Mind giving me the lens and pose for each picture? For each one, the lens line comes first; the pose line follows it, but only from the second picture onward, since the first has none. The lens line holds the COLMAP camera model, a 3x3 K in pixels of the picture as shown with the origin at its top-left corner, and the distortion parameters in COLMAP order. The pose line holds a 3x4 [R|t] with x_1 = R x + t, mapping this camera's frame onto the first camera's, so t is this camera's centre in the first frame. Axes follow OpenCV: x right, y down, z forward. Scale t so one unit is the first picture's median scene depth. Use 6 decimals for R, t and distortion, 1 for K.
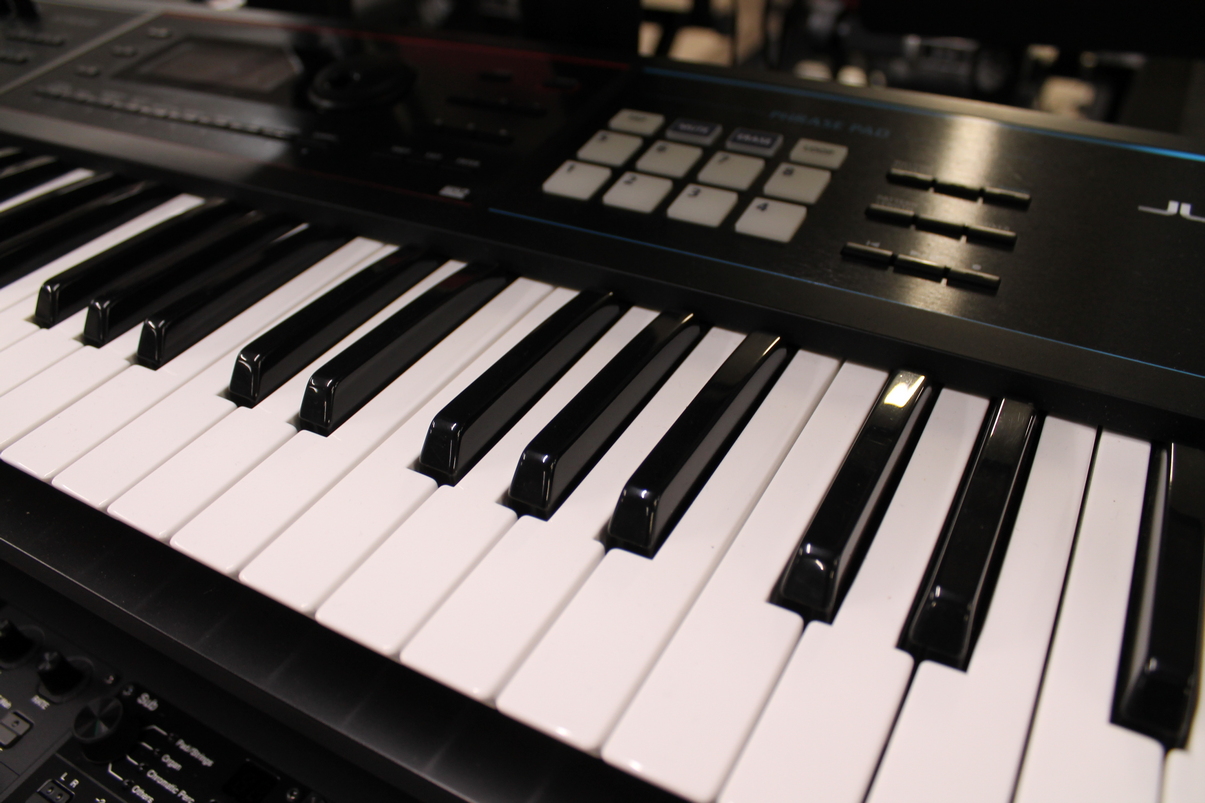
lens RADIAL K [[945.3, 0, 602.5], [0, 945.3, 401.5], [0, 0, 1]] dist [-0.151219, 0.138575]
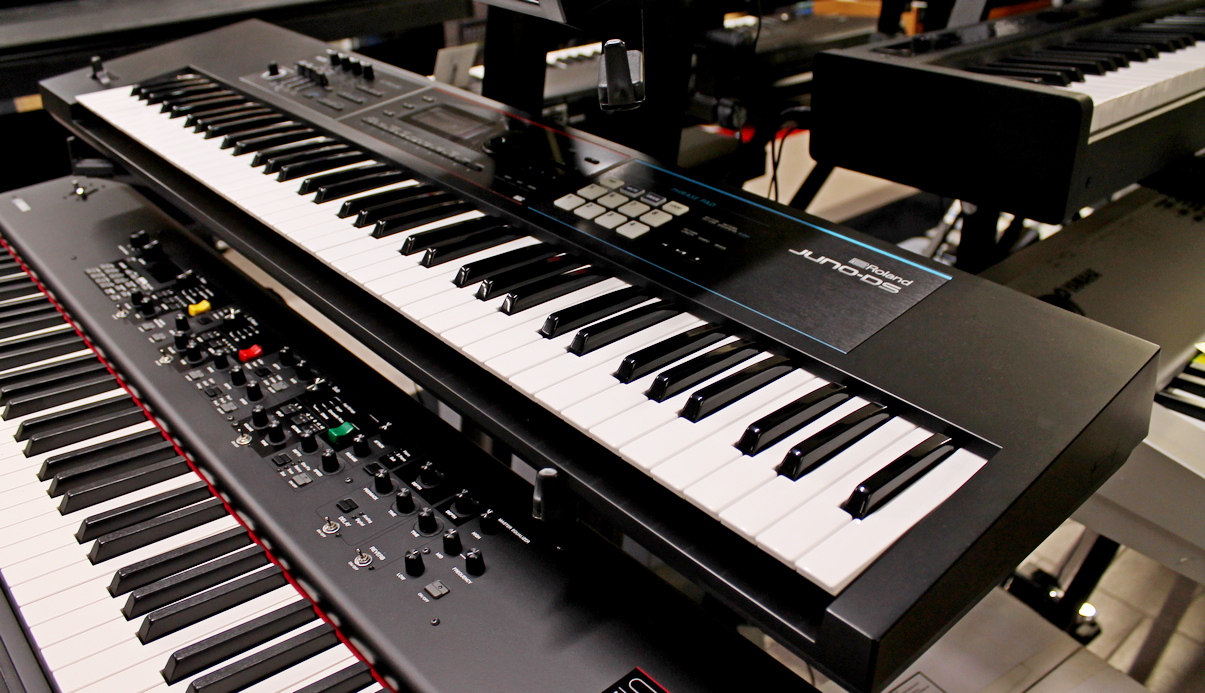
lens RADIAL K [[971.2, 0, 602.5], [0, 971.2, 346.5], [0, 0, 1]] dist [-0.007560, -0.000951]
pose [[0.945989, 0.205005, -0.251153, 0.559853], [-0.236110, 0.966526, -0.100399, 0.250857], [0.222164, 0.154276, 0.962726, -0.937537]]
